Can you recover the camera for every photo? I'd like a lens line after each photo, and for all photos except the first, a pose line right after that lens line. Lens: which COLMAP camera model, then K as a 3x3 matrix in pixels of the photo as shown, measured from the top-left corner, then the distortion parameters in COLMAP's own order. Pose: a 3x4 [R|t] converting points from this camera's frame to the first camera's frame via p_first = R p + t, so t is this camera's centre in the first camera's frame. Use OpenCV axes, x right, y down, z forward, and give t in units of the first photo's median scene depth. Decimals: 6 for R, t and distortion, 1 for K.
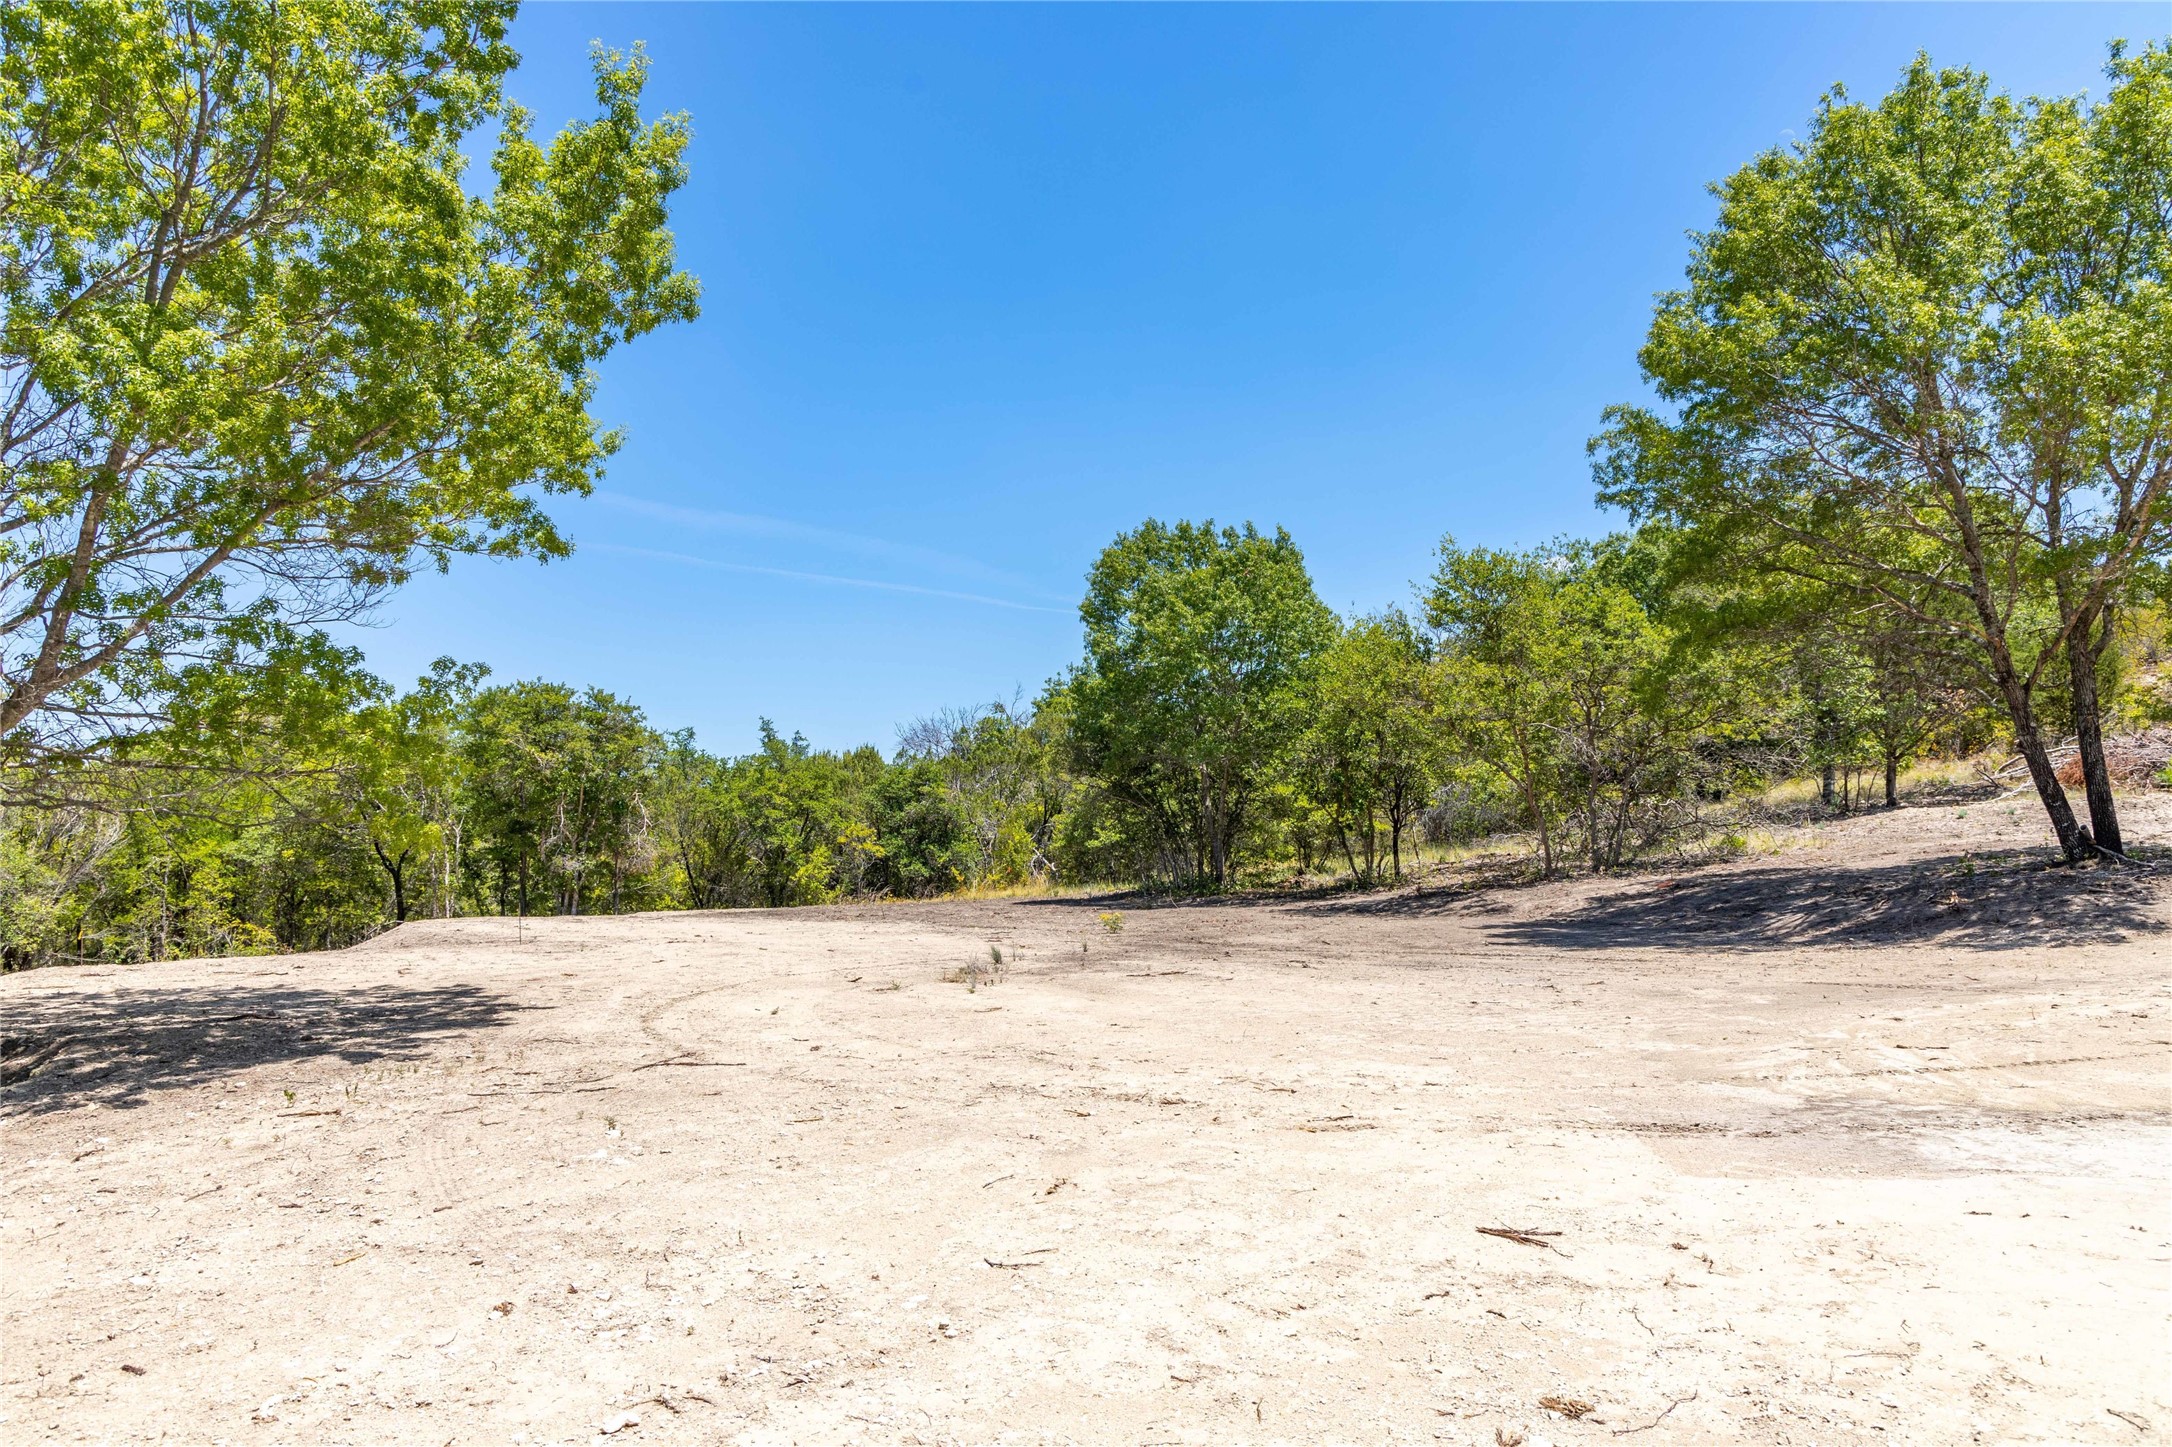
lens RADIAL K [[1526.6, 0, 1082.4], [0, 1526.6, 713.6], [0, 0, 1]] dist [-0.002587, 0.001800]
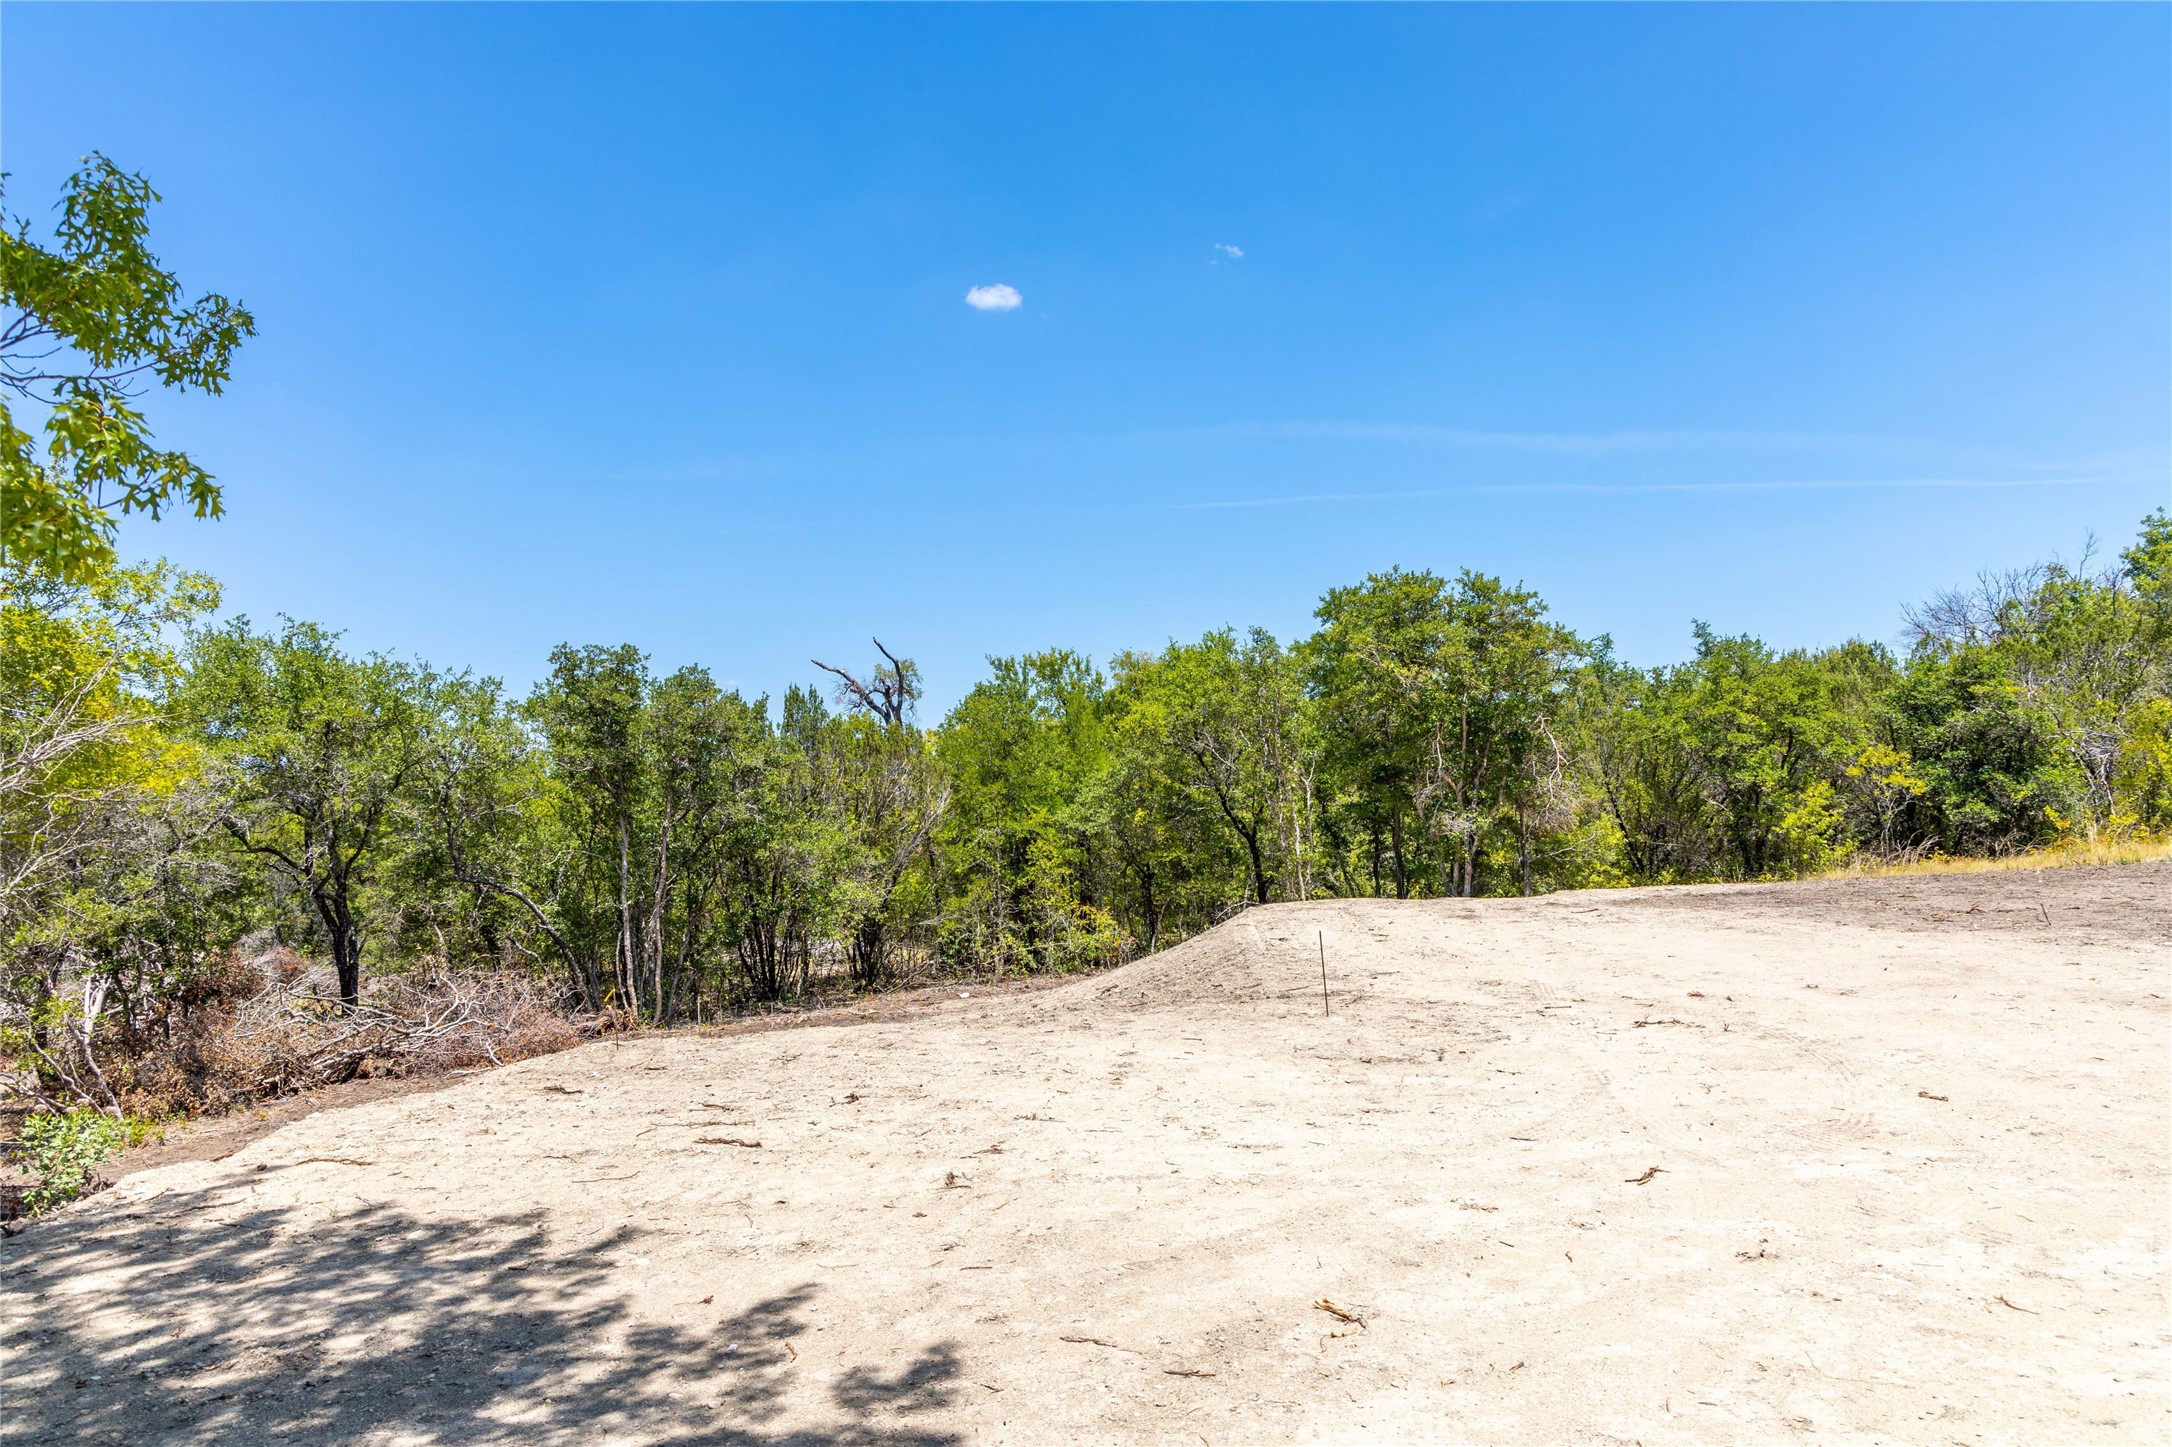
lens RADIAL K [[1520.8, 0, 1163.7], [0, 1520.8, 725.1], [0, 0, 1]] dist [0.057823, 0.000790]
pose [[0.862213, -0.060810, -0.502883, -0.088078], [0.084690, 0.996100, 0.024753, 0.022663], [0.499417, -0.063932, 0.864000, 0.302019]]
